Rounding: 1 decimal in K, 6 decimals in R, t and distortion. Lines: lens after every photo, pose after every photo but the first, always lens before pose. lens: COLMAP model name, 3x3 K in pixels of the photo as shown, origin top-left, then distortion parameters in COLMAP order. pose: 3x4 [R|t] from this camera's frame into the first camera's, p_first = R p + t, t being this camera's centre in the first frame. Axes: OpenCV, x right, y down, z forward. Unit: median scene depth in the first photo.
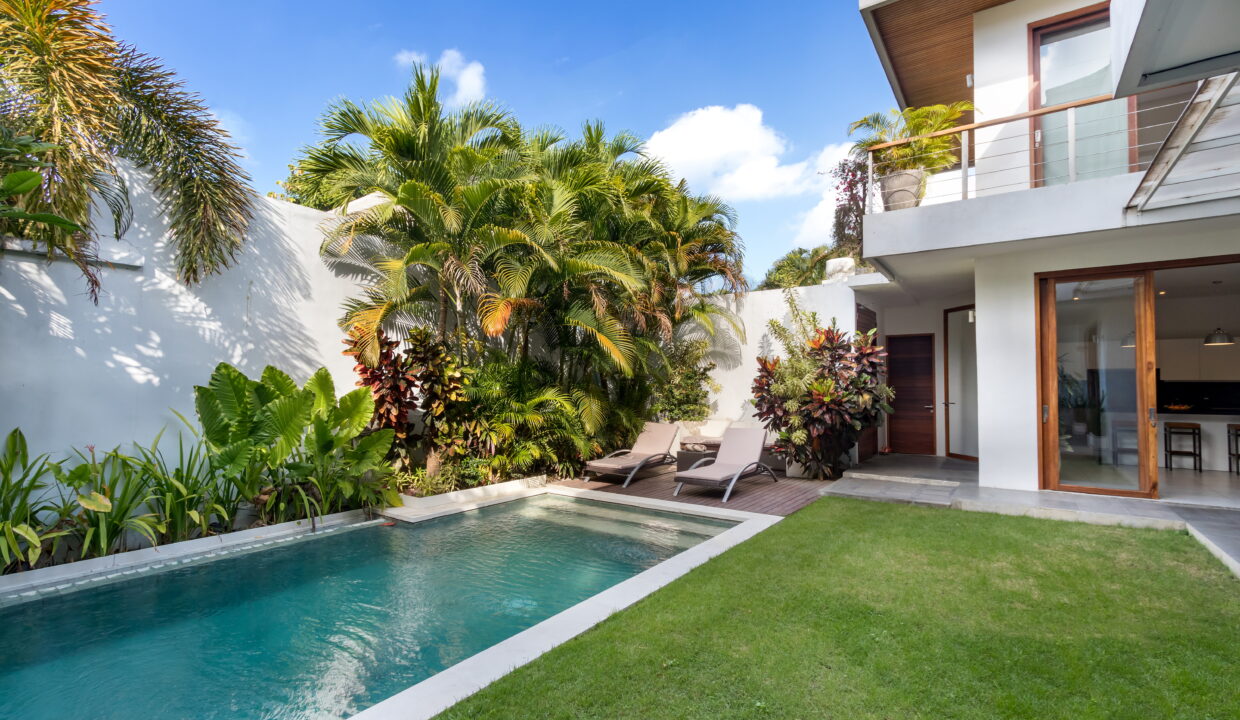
lens RADIAL K [[565.9, 0, 606.9], [0, 565.9, 365.6], [0, 0, 1]] dist [0.002963, 0.000779]
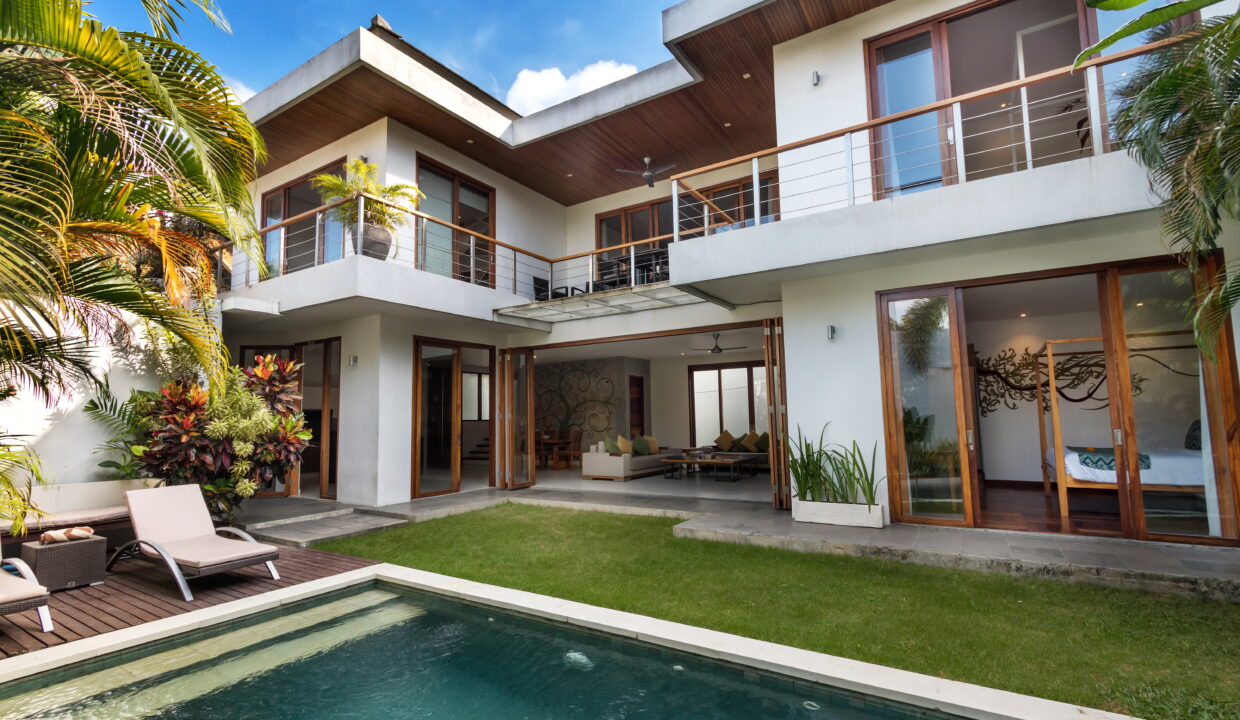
lens RADIAL K [[565.9, 0, 606.9], [0, 565.9, 365.6], [0, 0, 1]] dist [0.002963, 0.000779]
pose [[-0.044851, 0.091594, 0.994786, -0.563772], [-0.016031, 0.995594, -0.092391, 0.022090], [-0.998865, -0.020092, -0.043185, 0.585137]]
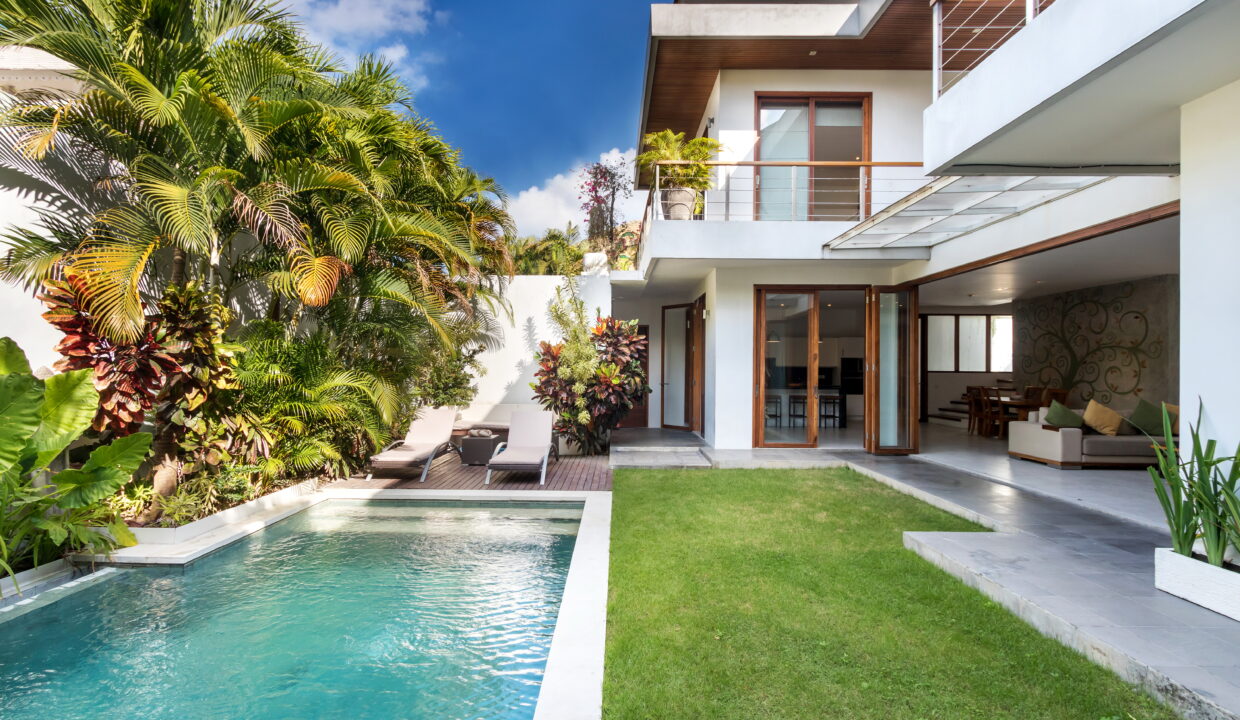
lens RADIAL K [[565.9, 0, 606.9], [0, 565.9, 365.6], [0, 0, 1]] dist [0.002963, 0.000779]
pose [[0.817976, 0.006553, 0.575215, -0.272642], [-0.024891, 0.999402, 0.024010, 0.001764], [-0.574713, -0.033957, 0.817650, 0.111324]]
